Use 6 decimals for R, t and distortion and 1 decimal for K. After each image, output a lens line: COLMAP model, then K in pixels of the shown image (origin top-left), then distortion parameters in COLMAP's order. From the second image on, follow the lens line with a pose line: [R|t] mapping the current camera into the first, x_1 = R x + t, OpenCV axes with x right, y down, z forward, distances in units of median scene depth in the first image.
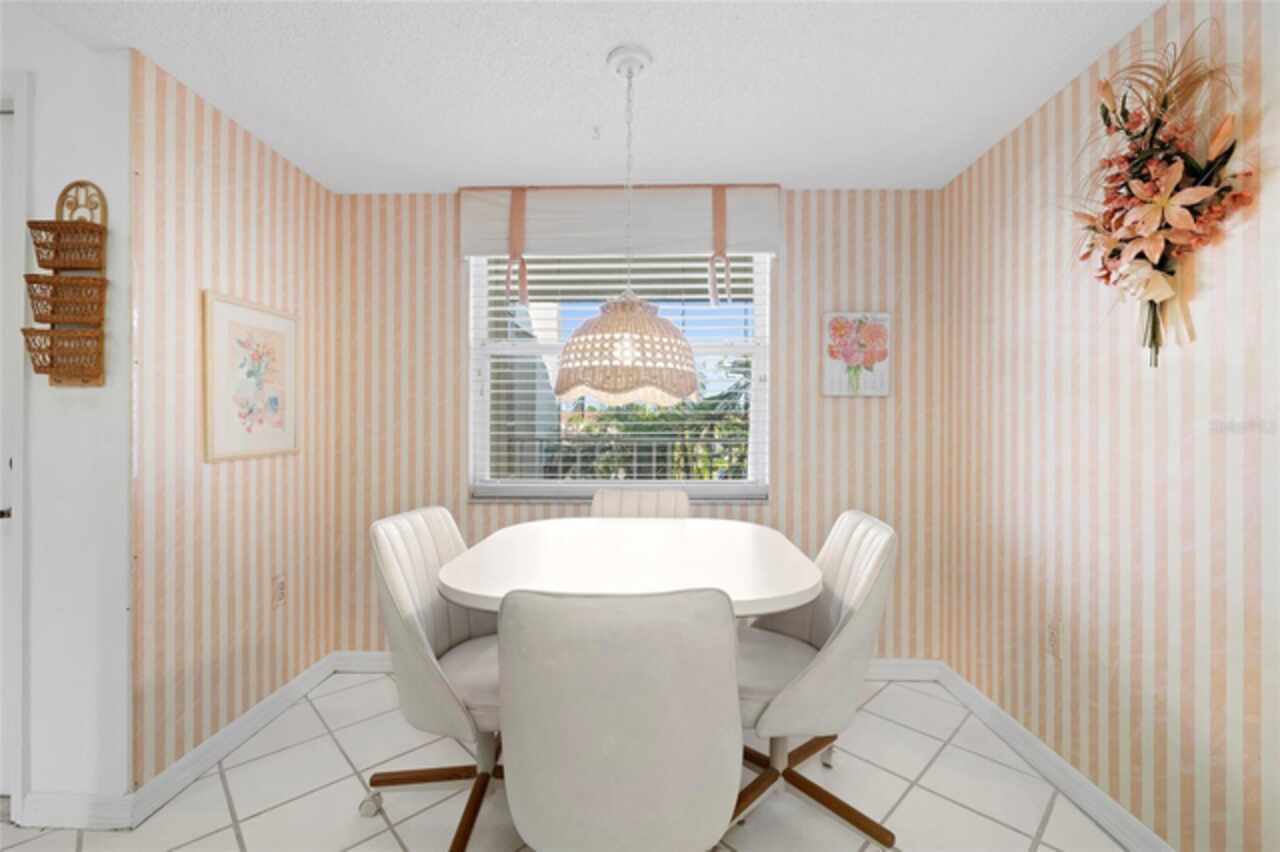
lens RADIAL K [[536.3, 0, 632.0], [0, 536.3, 425.8], [0, 0, 1]] dist [0.000202, 0.000306]
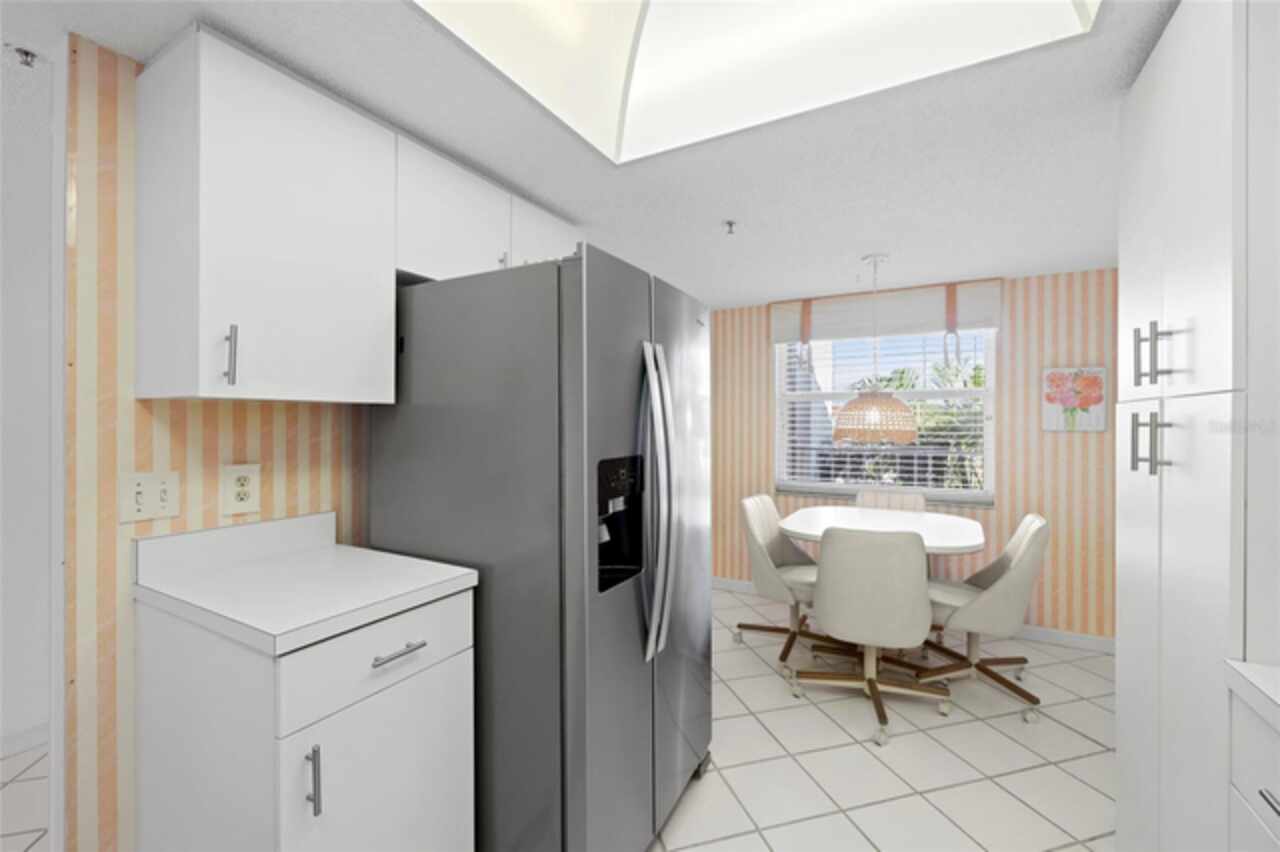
lens RADIAL K [[536.3, 0, 635.4], [0, 536.3, 420.9], [0, 0, 1]] dist [0.000202, 0.000306]
pose [[0.886935, 0.000439, -0.461893, 0.075985], [-0.000400, 1.000000, 0.000182, -0.081237], [0.461893, 0.000023, 0.886936, -0.667404]]
